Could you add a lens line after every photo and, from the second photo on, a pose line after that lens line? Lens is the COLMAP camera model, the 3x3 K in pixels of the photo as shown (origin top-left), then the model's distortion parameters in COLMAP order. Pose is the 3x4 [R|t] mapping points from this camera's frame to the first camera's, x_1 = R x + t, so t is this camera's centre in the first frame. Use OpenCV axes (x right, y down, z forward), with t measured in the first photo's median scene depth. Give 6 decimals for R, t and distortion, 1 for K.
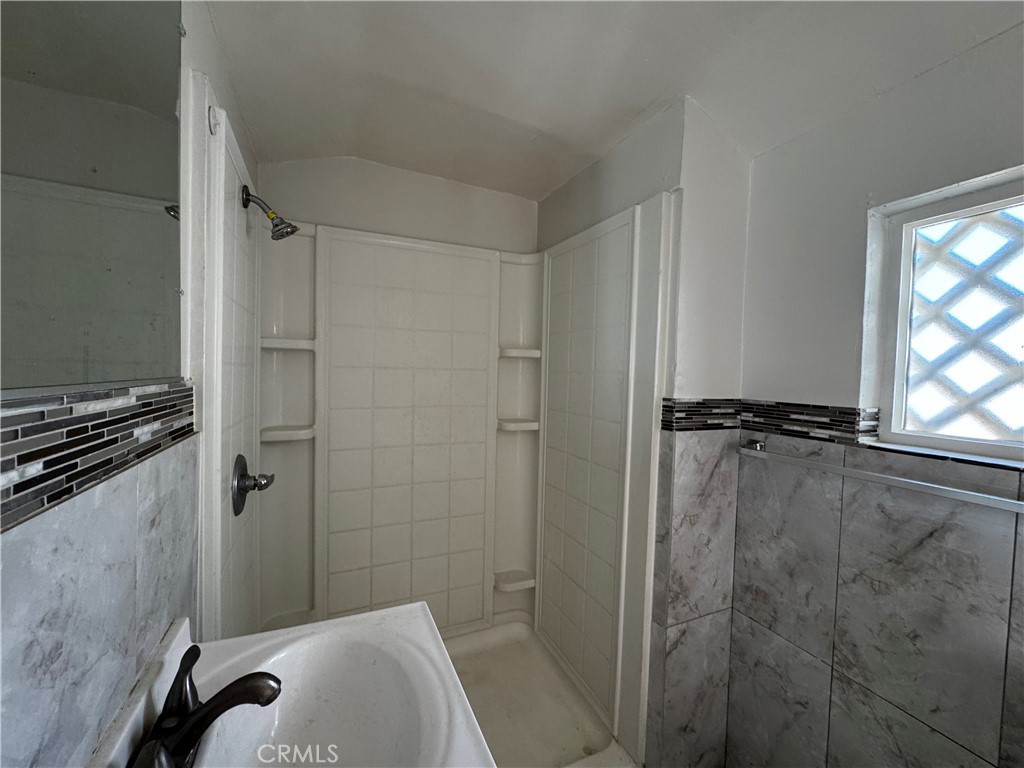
lens RADIAL K [[409.1, 0, 512.0], [0, 409.1, 384.0], [0, 0, 1]] dist [-0.003858, 0.000513]
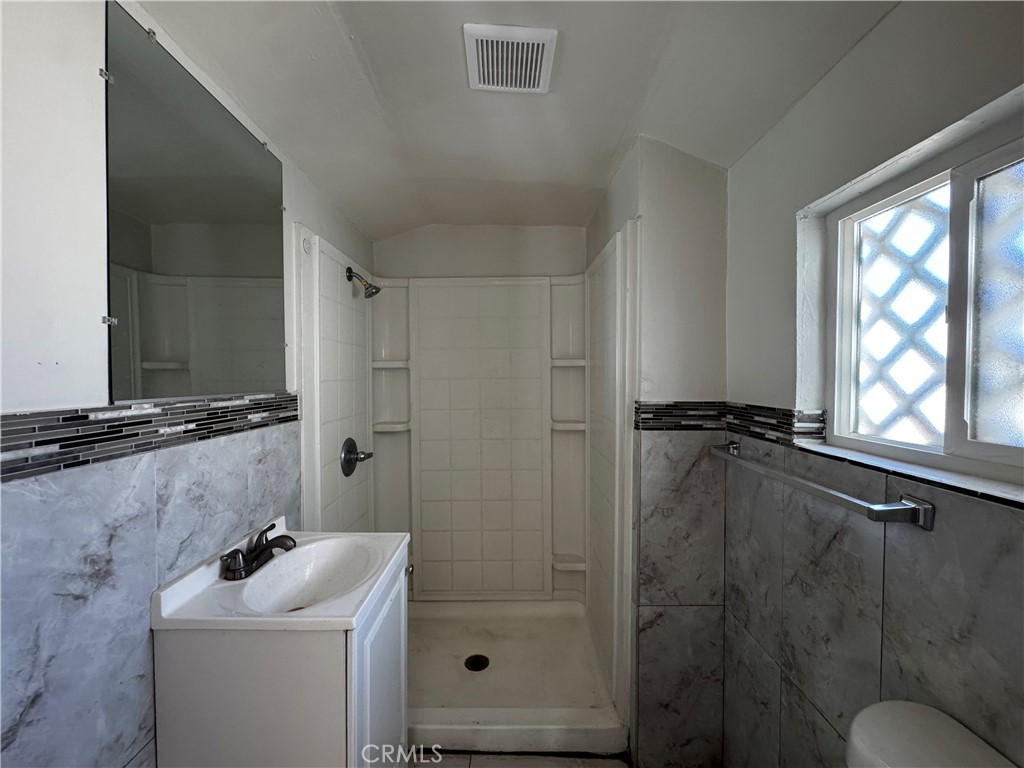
lens RADIAL K [[409.1, 0, 512.0], [0, 409.1, 384.0], [0, 0, 1]] dist [-0.003858, 0.000513]
pose [[0.911451, -0.020662, -0.410889, 0.570783], [0.015156, 0.999746, -0.016653, 0.001823], [0.411129, 0.008951, 0.911533, -0.181576]]
